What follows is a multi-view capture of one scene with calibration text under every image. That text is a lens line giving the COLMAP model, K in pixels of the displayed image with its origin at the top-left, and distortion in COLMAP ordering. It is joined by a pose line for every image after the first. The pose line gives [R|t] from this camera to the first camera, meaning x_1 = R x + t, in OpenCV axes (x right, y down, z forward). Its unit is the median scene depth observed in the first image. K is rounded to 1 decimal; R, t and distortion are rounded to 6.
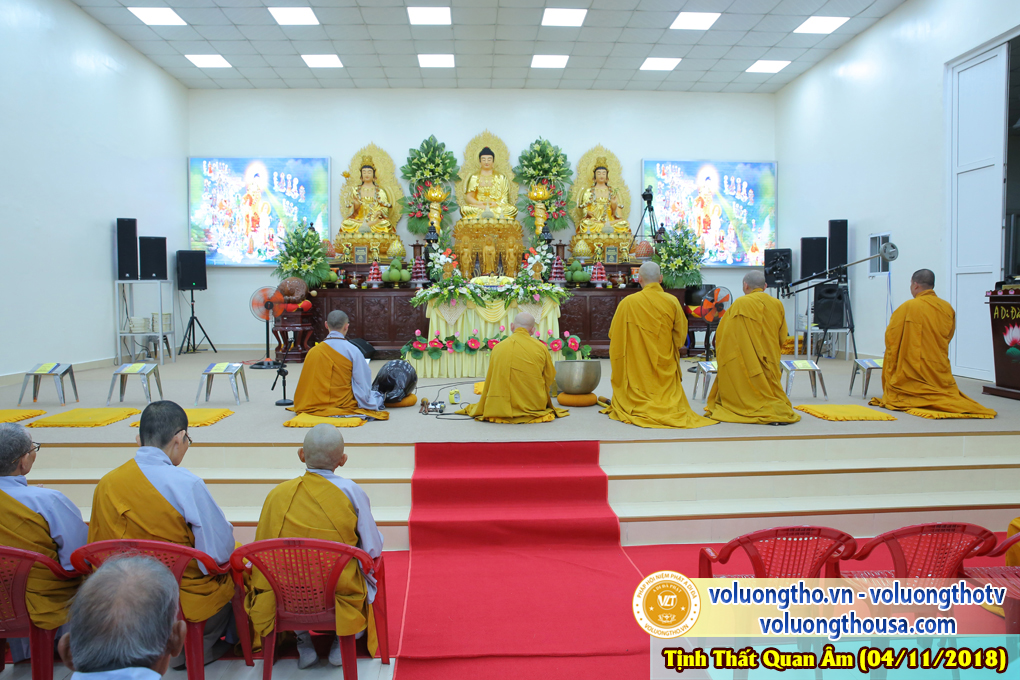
lens RADIAL K [[722.0, 0, 510.0], [0, 722.0, 340.0], [0, 0, 1]] dist [-0.087196, 0.000371]
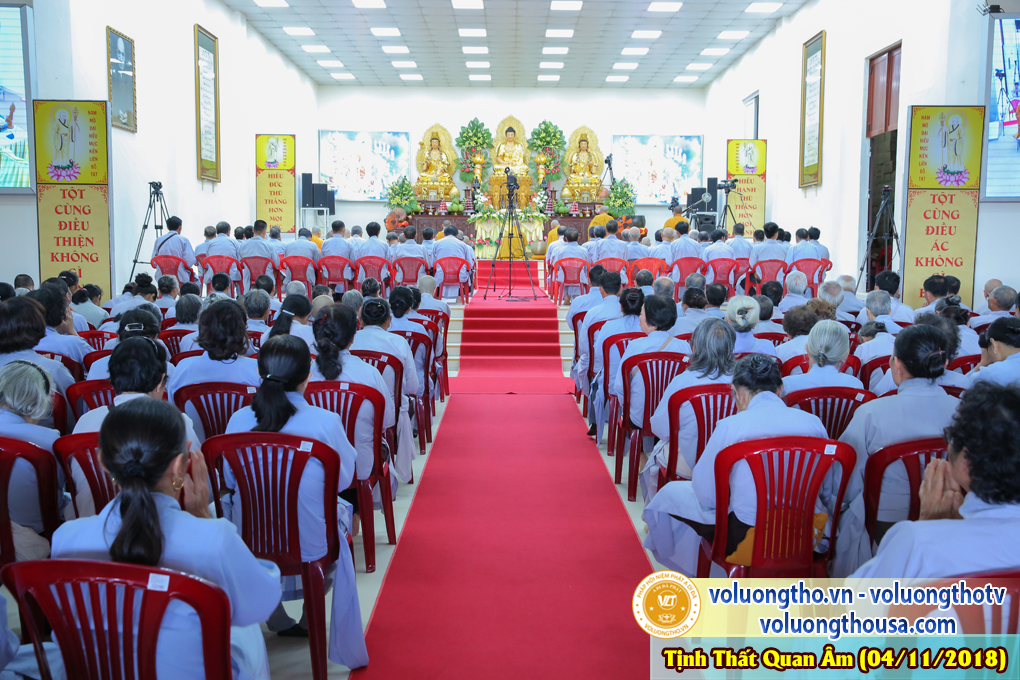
lens RADIAL K [[1021.5, 0, 510.0], [0, 1021.5, 340.0], [0, 0, 1]] dist [-0.002521, -0.000257]
pose [[0.998682, 0.018135, -0.048023, 0.082438], [-0.016629, 0.999363, 0.031588, 0.127536], [0.048565, -0.030748, 0.998347, -1.251644]]
